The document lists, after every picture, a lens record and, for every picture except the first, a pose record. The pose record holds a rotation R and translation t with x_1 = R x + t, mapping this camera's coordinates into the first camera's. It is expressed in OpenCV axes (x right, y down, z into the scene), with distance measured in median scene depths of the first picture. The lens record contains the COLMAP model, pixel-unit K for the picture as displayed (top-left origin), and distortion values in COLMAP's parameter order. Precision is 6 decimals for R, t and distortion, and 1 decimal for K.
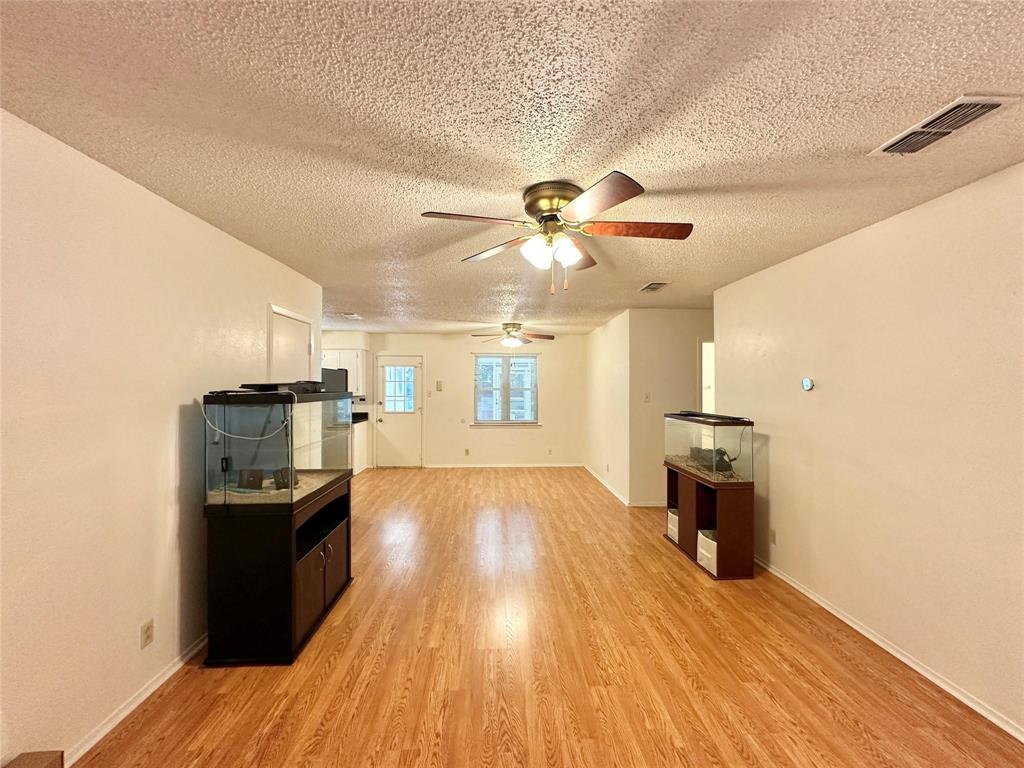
lens RADIAL K [[405.9, 0, 511.8], [0, 405.9, 383.5], [0, 0, 1]] dist [-0.001754, 0.000145]
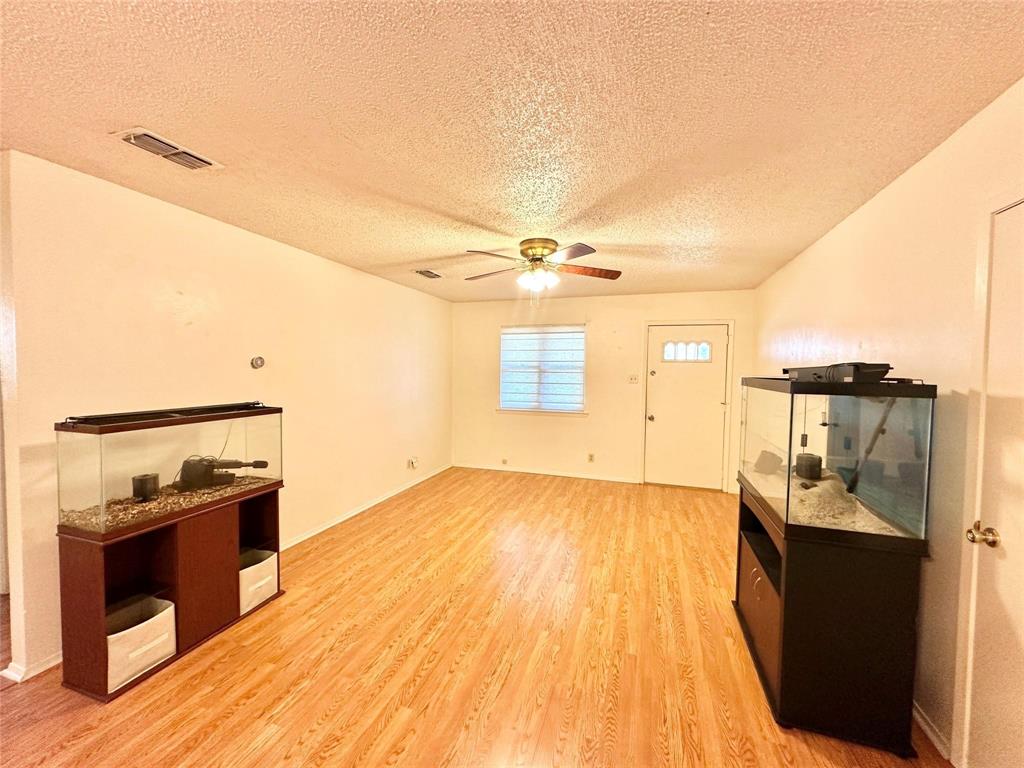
lens RADIAL K [[405.9, 0, 512.6], [0, 405.9, 385.0], [0, 0, 1]] dist [-0.001754, 0.000145]
pose [[-0.934348, -0.026011, 0.355412, -0.309538], [-0.013153, 0.999170, 0.038547, 0.012880], [-0.356119, 0.031341, -0.933915, 2.091680]]
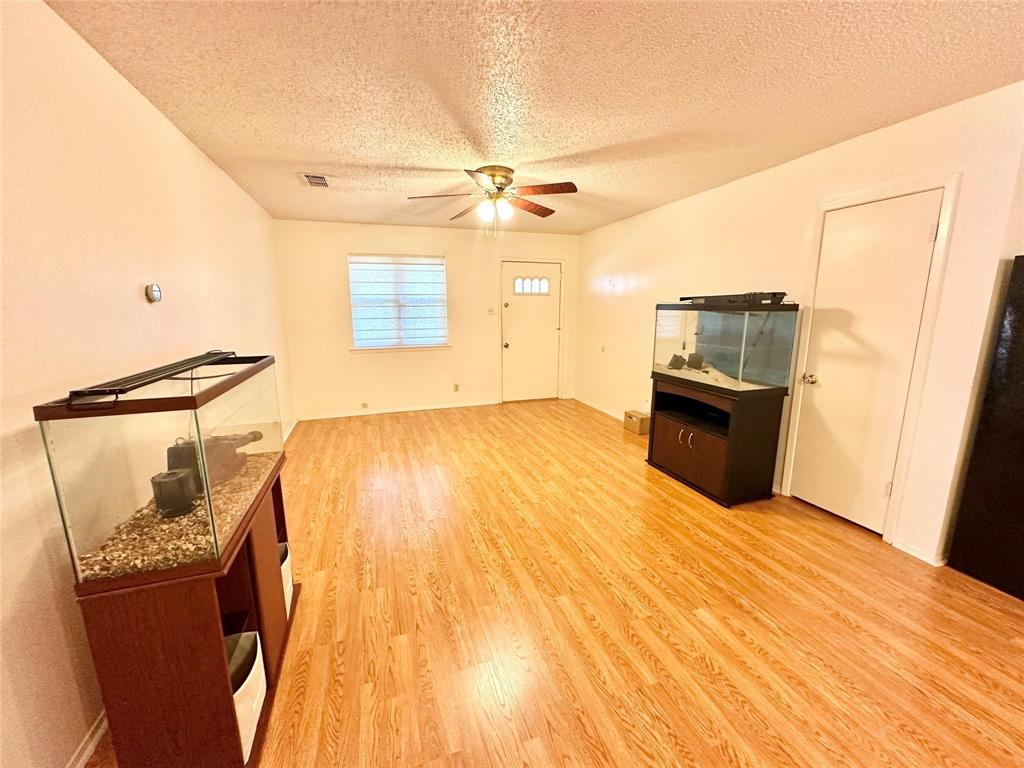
lens RADIAL K [[405.9, 0, 511.0], [0, 405.9, 384.2], [0, 0, 1]] dist [-0.001754, 0.000145]
pose [[-0.960152, 0.056856, -0.273632, 0.424463], [0.004726, 0.982251, 0.187510, 0.032570], [0.279437, 0.178745, -0.943380, 2.185340]]
